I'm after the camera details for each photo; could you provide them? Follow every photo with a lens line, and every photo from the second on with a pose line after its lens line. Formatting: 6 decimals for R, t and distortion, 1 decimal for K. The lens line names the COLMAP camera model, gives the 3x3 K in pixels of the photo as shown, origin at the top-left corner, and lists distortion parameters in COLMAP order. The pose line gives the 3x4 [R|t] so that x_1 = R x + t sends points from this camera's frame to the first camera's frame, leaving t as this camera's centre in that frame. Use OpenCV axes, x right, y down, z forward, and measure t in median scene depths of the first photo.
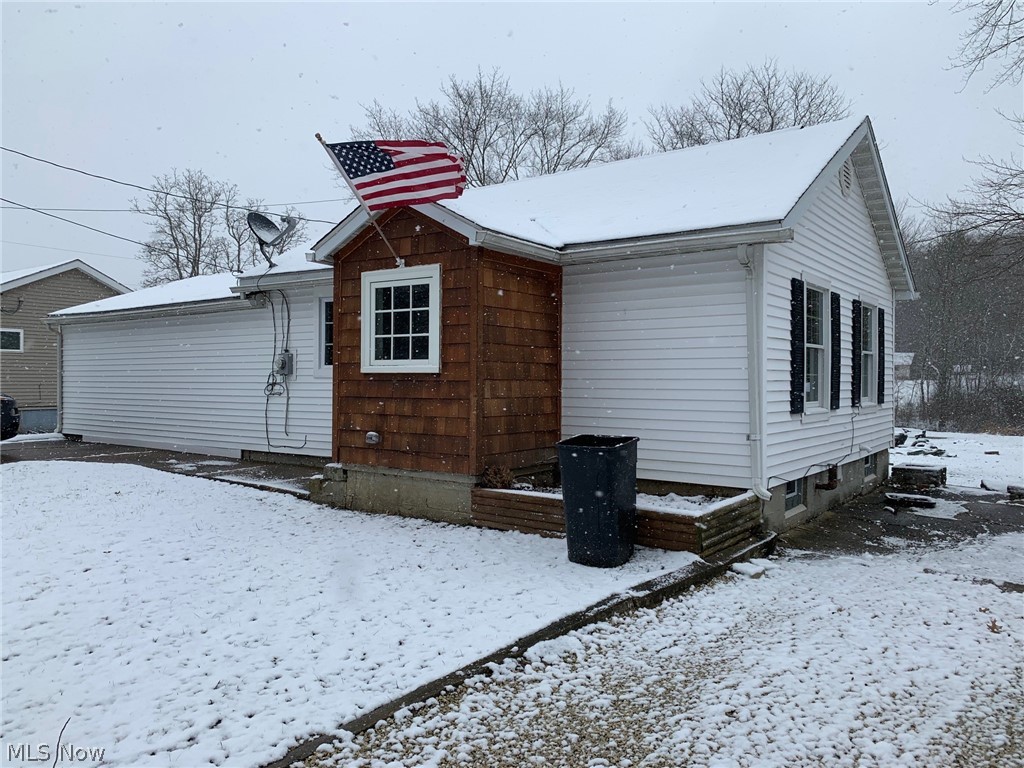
lens RADIAL K [[775.2, 0, 505.4], [0, 775.2, 371.6], [0, 0, 1]] dist [0.084991, -0.212398]
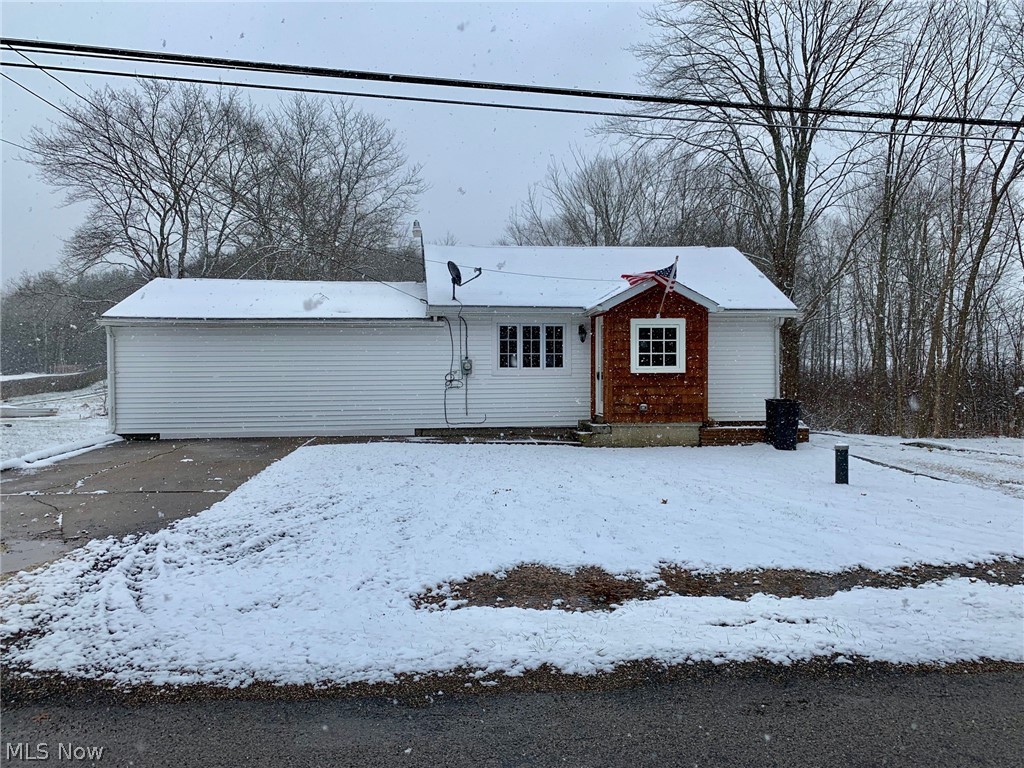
lens RADIAL K [[795.7, 0, 512.0], [0, 795.7, 384.0], [0, 0, 1]] dist [0.120363, -0.229168]
pose [[0.739692, -0.021866, 0.672590, -1.685480], [0.001621, 0.999527, 0.030712, -0.031404], [-0.672944, -0.021627, 0.739377, -0.218664]]
